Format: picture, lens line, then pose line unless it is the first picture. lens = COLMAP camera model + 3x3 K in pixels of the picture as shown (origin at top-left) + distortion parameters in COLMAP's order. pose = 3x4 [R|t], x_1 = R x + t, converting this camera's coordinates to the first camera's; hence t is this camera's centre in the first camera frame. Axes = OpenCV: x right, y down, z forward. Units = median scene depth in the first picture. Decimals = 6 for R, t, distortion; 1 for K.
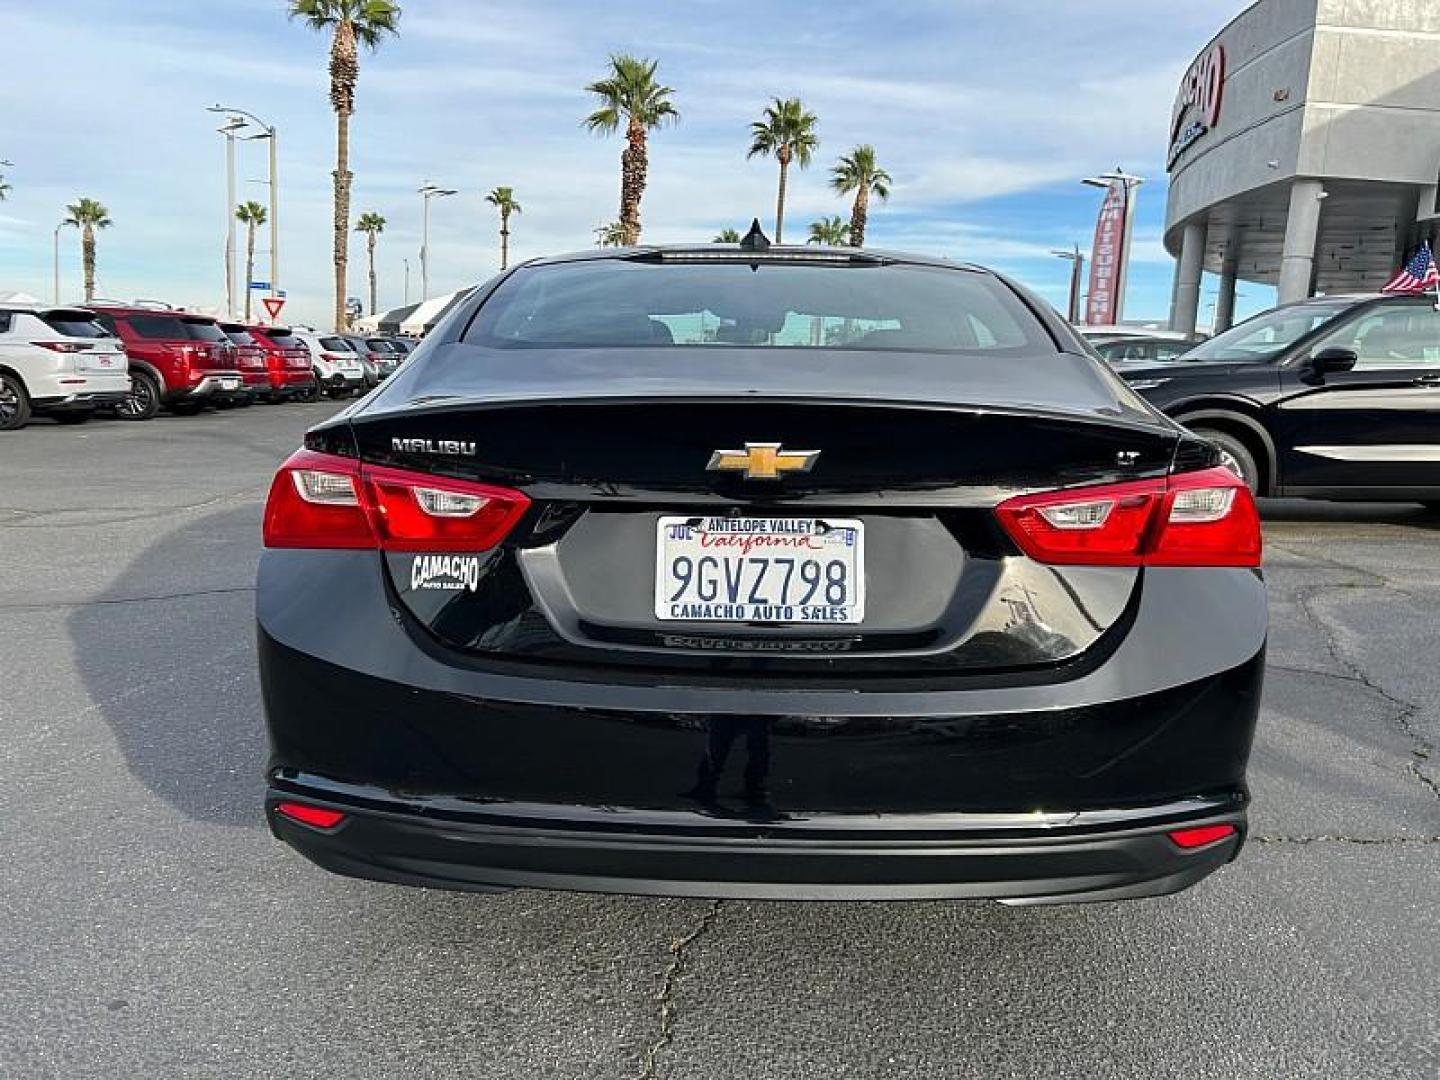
lens RADIAL K [[1069.1, 0, 728.0], [0, 1069.1, 540.5], [0, 0, 1]] dist [0.029615, -0.042132]
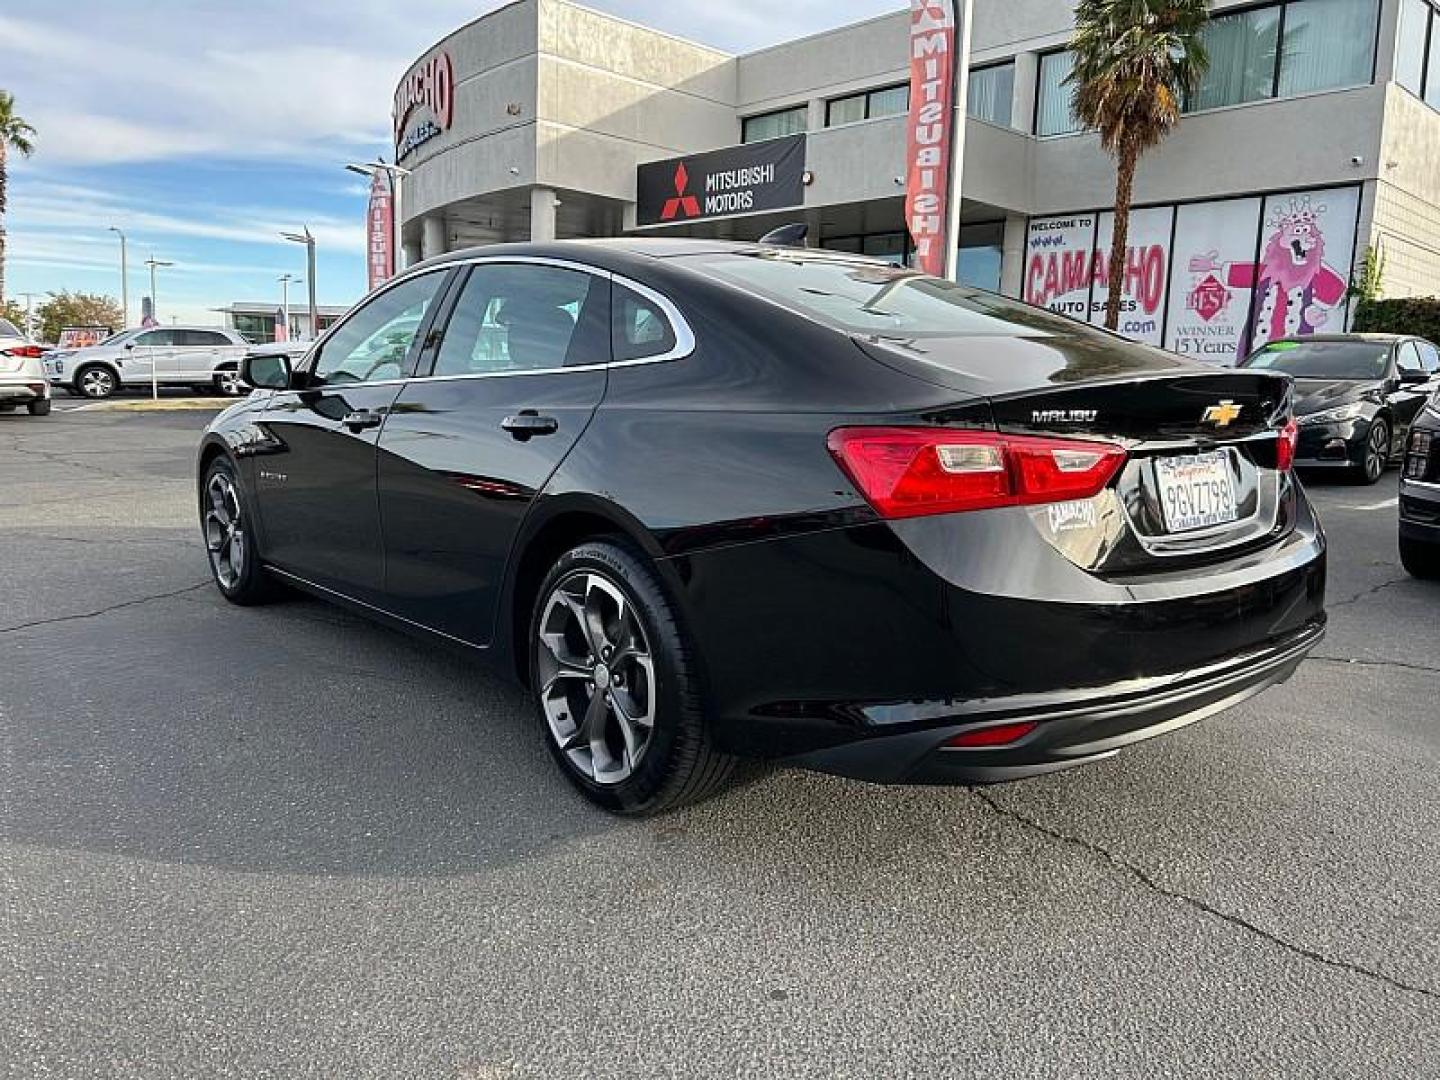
lens RADIAL K [[1069.1, 0, 723.4], [0, 1069.1, 538.5], [0, 0, 1]] dist [0.029615, -0.042132]
pose [[0.744170, -0.117042, 0.657657, -0.117049], [0.109352, 0.992594, 0.052913, -0.004622], [-0.658979, 0.032540, 0.751457, 0.027356]]
